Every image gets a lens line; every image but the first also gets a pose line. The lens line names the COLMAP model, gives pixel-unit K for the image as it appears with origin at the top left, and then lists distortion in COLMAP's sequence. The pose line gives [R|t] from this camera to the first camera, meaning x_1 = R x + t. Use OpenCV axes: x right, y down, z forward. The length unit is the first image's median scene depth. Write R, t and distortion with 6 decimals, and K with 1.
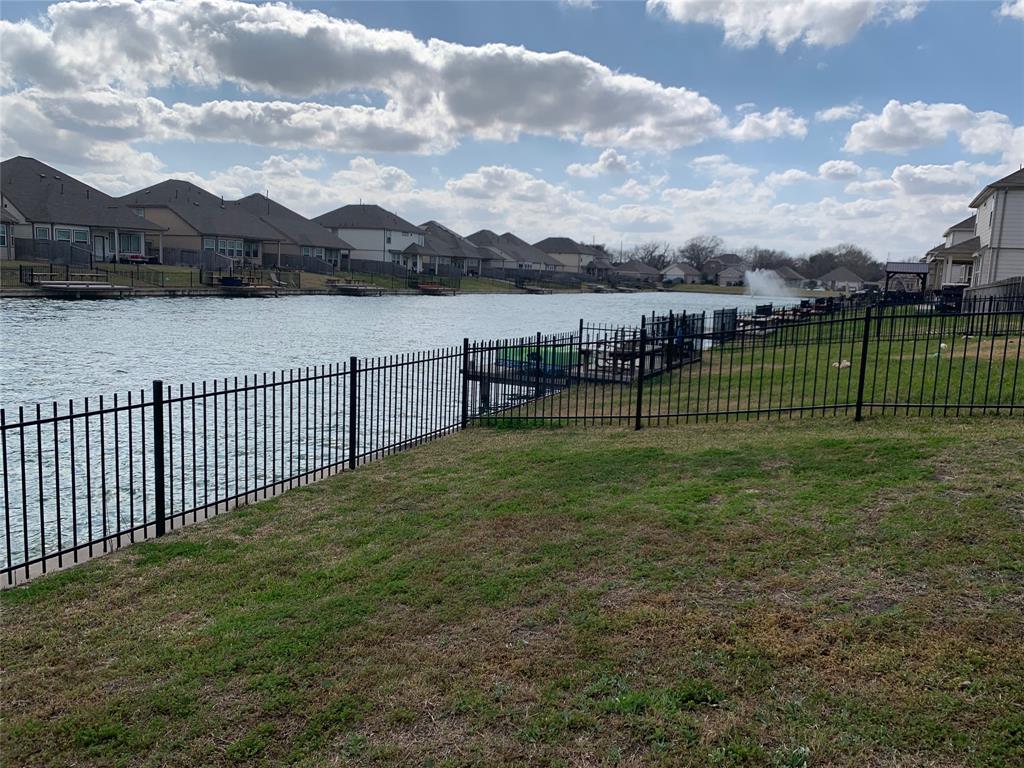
lens RADIAL K [[782.8, 0, 512.0], [0, 782.8, 384.0], [0, 0, 1]] dist [0.005863, -0.001472]
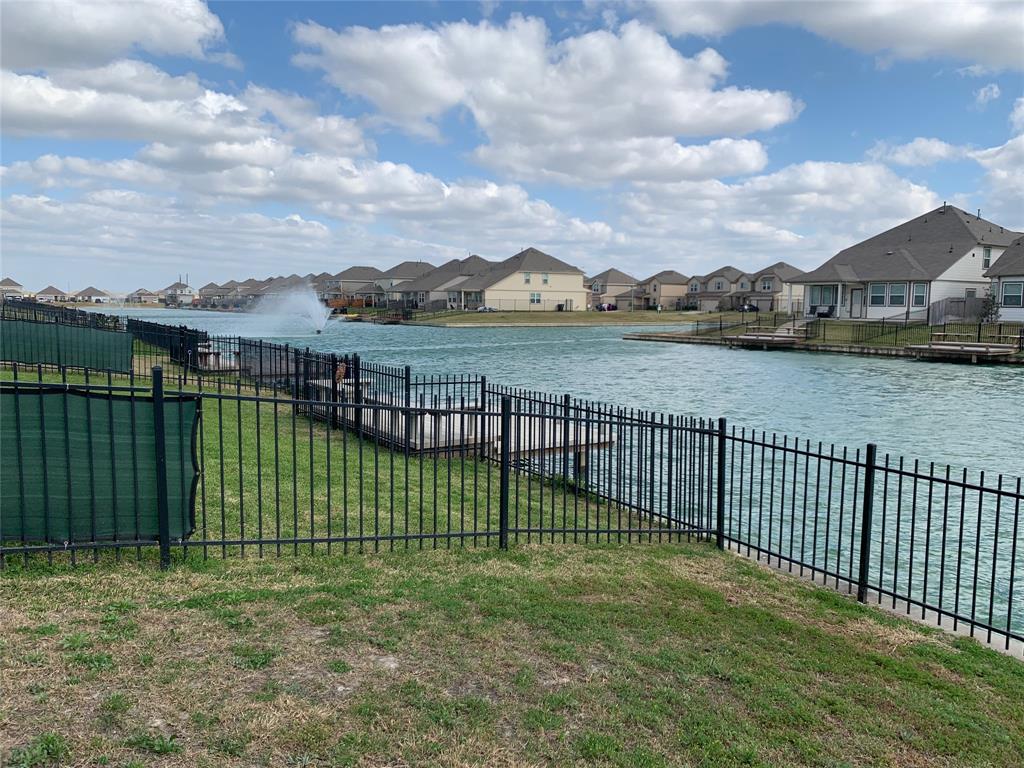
lens RADIAL K [[782.8, 0, 512.0], [0, 782.8, 384.0], [0, 0, 1]] dist [0.005863, -0.001472]
pose [[-0.627208, 0.019395, -0.778610, 0.607502], [-0.142010, 0.980084, 0.138810, -0.153706], [0.765796, 0.197633, -0.611963, 1.261732]]
